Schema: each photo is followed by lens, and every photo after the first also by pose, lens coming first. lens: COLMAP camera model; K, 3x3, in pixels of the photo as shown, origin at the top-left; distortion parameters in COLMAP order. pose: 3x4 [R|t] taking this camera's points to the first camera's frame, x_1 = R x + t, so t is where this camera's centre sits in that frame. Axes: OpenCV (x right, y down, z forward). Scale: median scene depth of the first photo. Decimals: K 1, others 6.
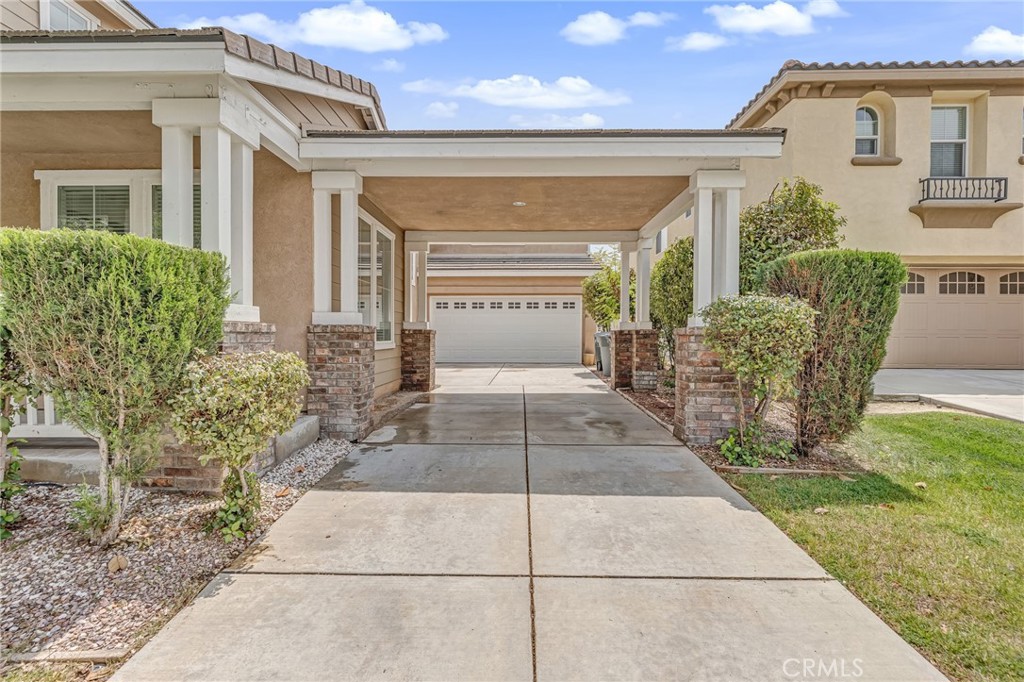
lens RADIAL K [[467.1, 0, 516.9], [0, 467.1, 340.2], [0, 0, 1]] dist [-0.000615, -0.000354]
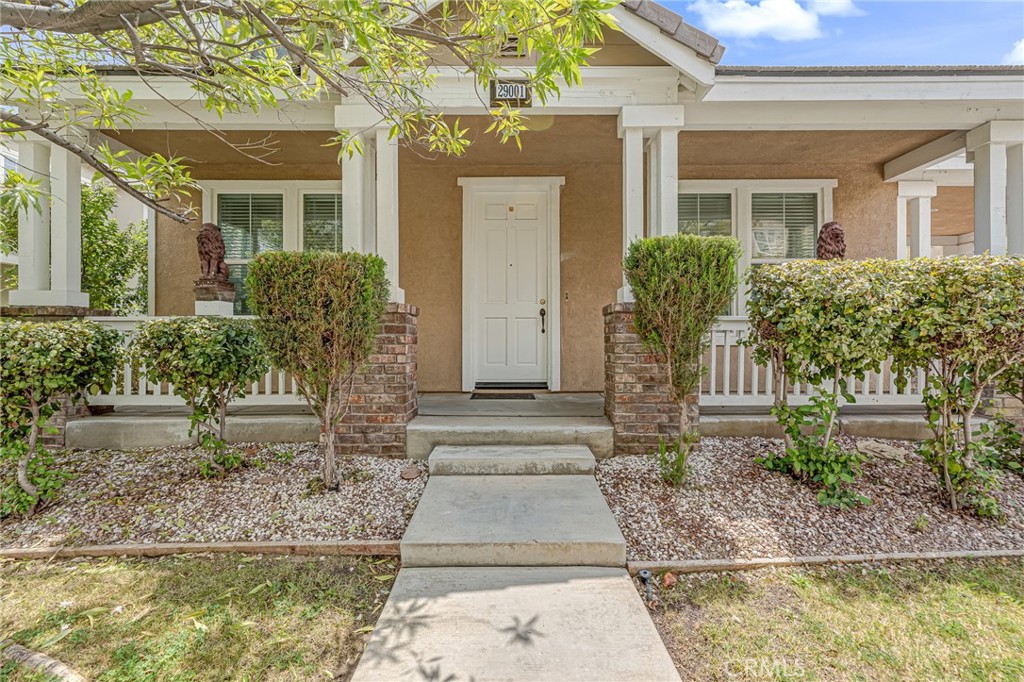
lens RADIAL K [[467.1, 0, 521.2], [0, 467.1, 340.1], [0, 0, 1]] dist [-0.000615, -0.000354]
pose [[0.999923, -0.003249, 0.011993, -0.795671], [0.003460, 0.999839, -0.017584, 0.025384], [-0.011934, 0.017624, 0.999773, -0.071924]]
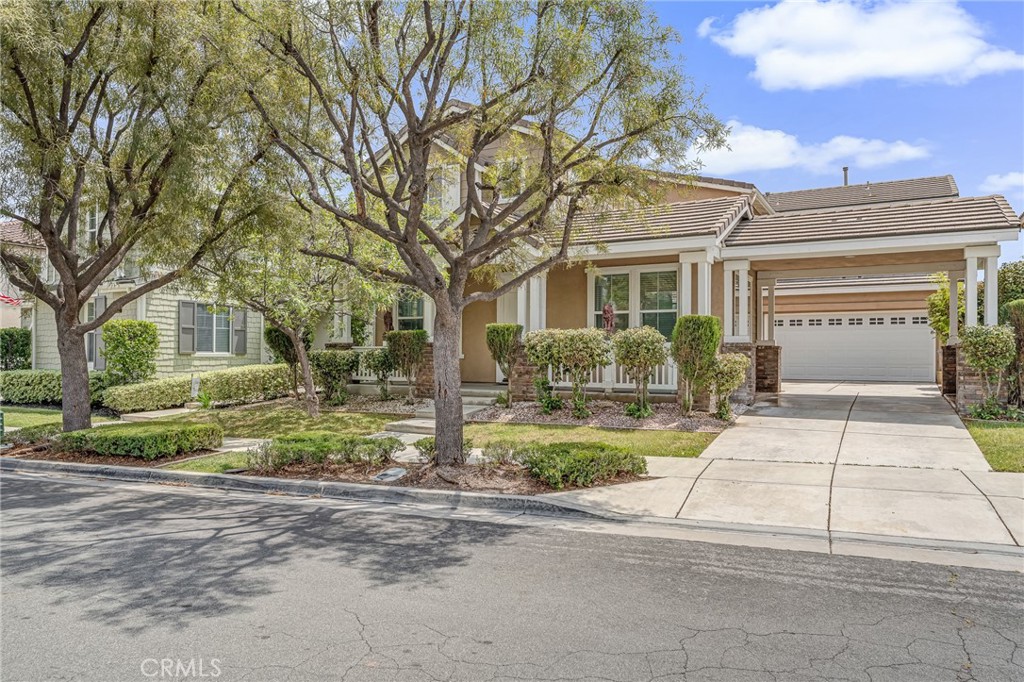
lens RADIAL K [[666.6, 0, 509.5], [0, 666.6, 341.6], [0, 0, 1]] dist [-0.024024, 0.000053]
pose [[0.874571, -0.007730, -0.484836, 0.059922], [-0.008810, 0.999455, -0.031828, 0.031616], [0.484818, 0.032107, 0.874026, -1.012434]]
